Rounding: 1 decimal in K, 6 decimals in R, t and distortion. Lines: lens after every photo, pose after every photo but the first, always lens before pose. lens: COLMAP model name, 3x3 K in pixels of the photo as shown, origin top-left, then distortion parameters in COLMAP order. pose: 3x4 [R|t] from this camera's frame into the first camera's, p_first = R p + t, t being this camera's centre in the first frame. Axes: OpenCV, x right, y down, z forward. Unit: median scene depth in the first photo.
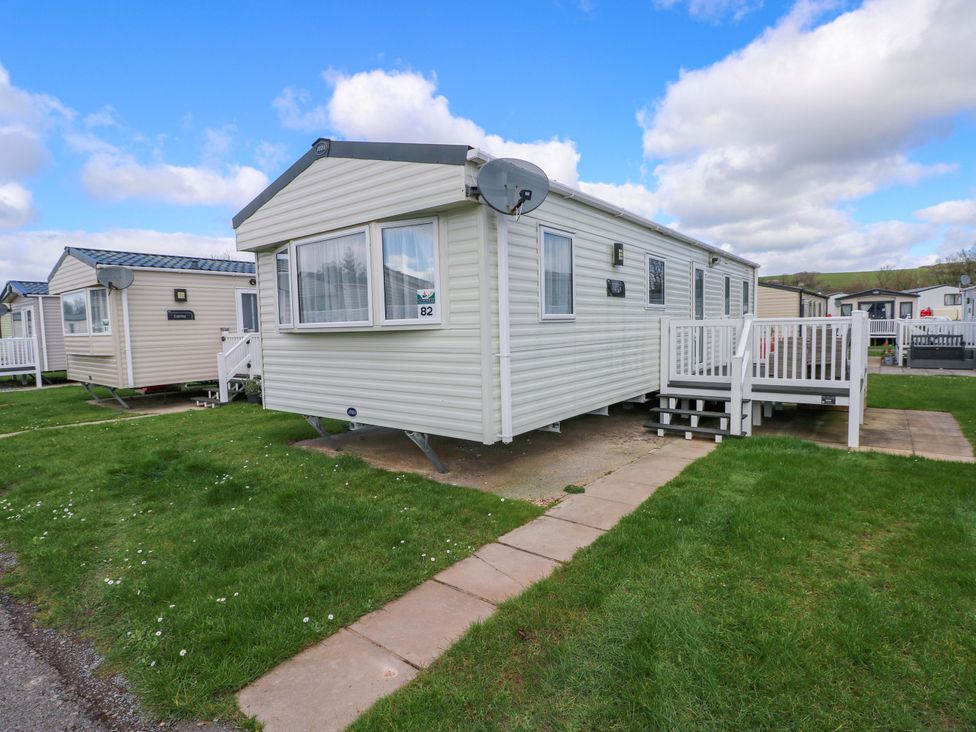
lens RADIAL K [[508.7, 0, 483.6], [0, 508.7, 355.7], [0, 0, 1]] dist [0.002462, -0.015196]
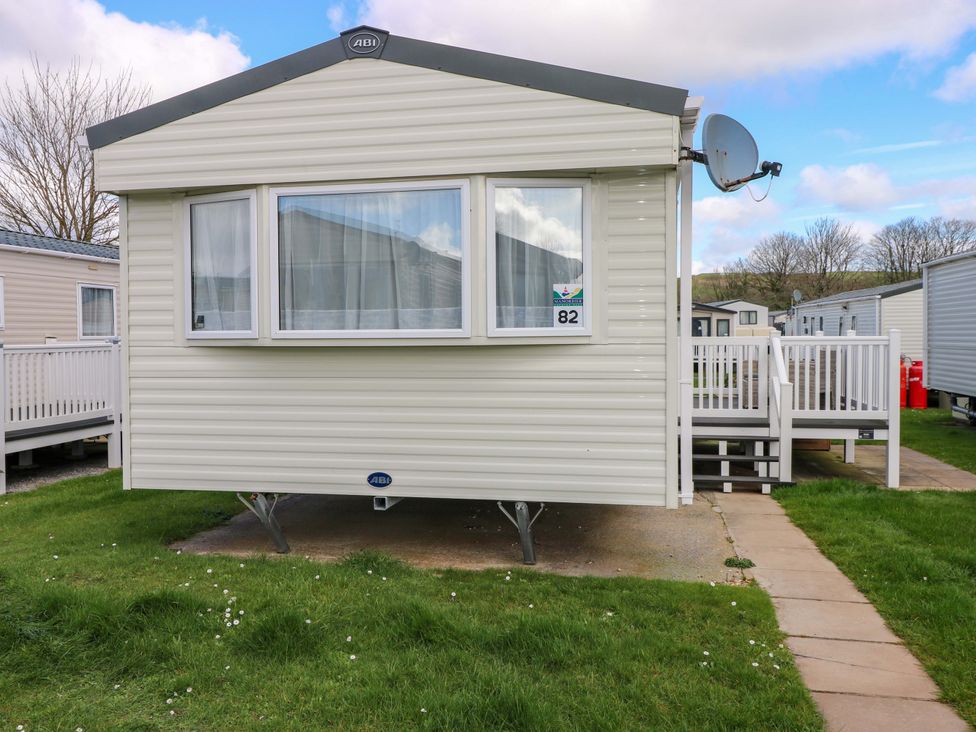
lens RADIAL K [[799.2, 0, 487.2], [0, 799.2, 351.9], [0, 0, 1]] dist [0.006549, 0.007049]
pose [[0.895113, 0.010047, 0.445725, -0.573792], [0.011064, 0.998938, -0.044735, 0.003685], [-0.445701, 0.044974, 0.894051, 0.094365]]
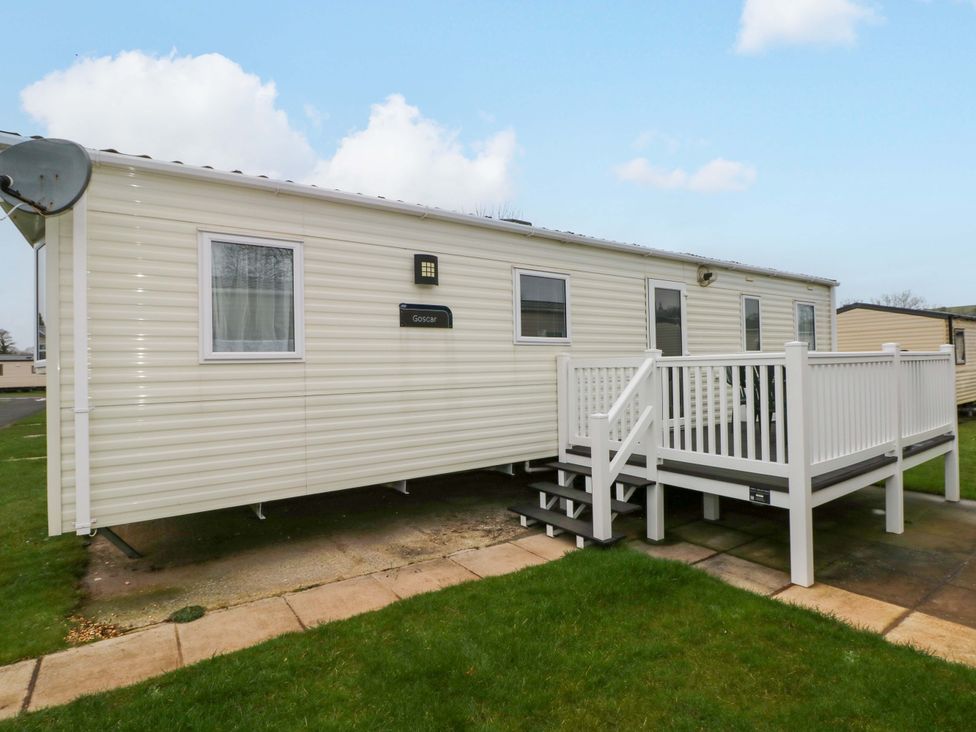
lens RADIAL K [[508.7, 0, 483.6], [0, 508.7, 355.7], [0, 0, 1]] dist [0.002462, -0.015196]
pose [[0.956383, -0.003032, -0.292099, 0.645129], [-0.018270, 0.997368, -0.070173, -0.031053], [0.291542, 0.072449, 0.953810, 0.394884]]
